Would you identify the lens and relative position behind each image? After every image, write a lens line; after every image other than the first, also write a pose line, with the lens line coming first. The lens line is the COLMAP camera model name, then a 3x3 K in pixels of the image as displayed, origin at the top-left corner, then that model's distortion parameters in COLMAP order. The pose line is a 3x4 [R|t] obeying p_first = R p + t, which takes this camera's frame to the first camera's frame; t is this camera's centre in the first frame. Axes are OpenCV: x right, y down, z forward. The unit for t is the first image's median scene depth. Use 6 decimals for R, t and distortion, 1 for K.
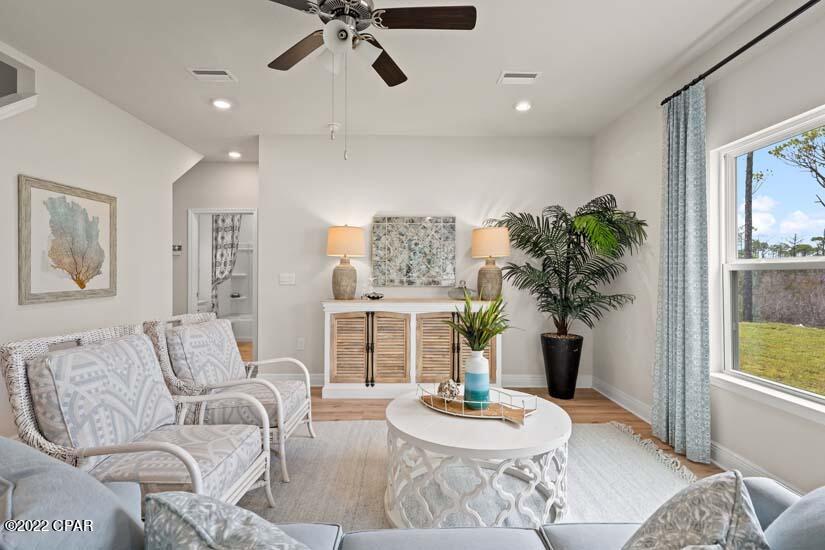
lens RADIAL K [[393.5, 0, 406.1], [0, 393.5, 270.9], [0, 0, 1]] dist [0.001451, 0.000382]
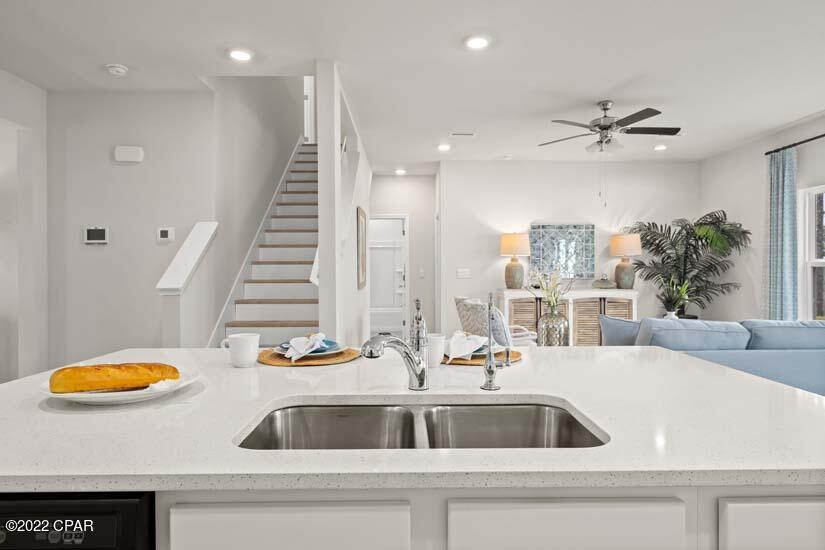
lens RADIAL K [[471.2, 0, 415.3], [0, 471.2, 272.9], [0, 0, 1]] dist [0.002985, 0.000629]
pose [[0.999974, -0.003391, 0.006354, -0.517083], [0.003308, 0.999909, 0.013099, -0.002113], [-0.006398, -0.013078, 0.999894, -0.588297]]
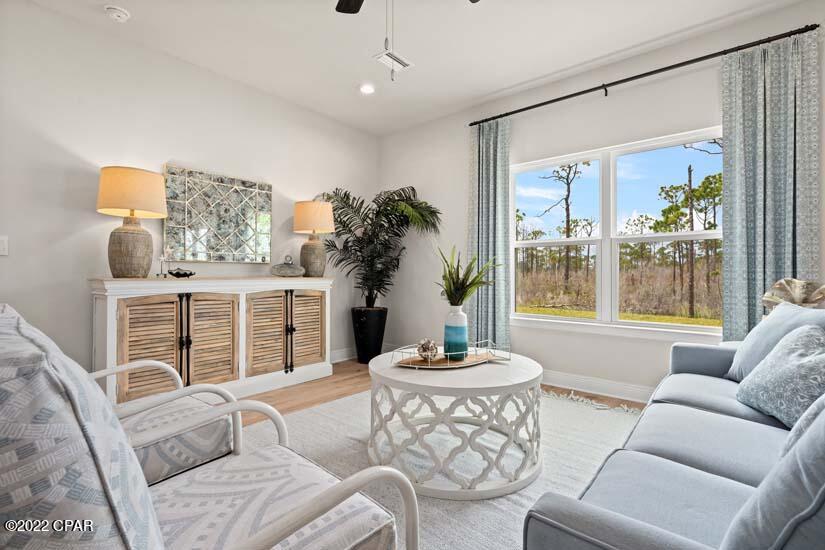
lens RADIAL K [[393.5, 0, 419.6], [0, 393.5, 270.1], [0, 0, 1]] dist [0.001451, 0.000382]
pose [[0.650050, 0.004917, 0.759876, -0.364199], [-0.009685, 0.999951, 0.001814, 0.054612], [-0.759830, -0.008538, 0.650066, 0.189697]]
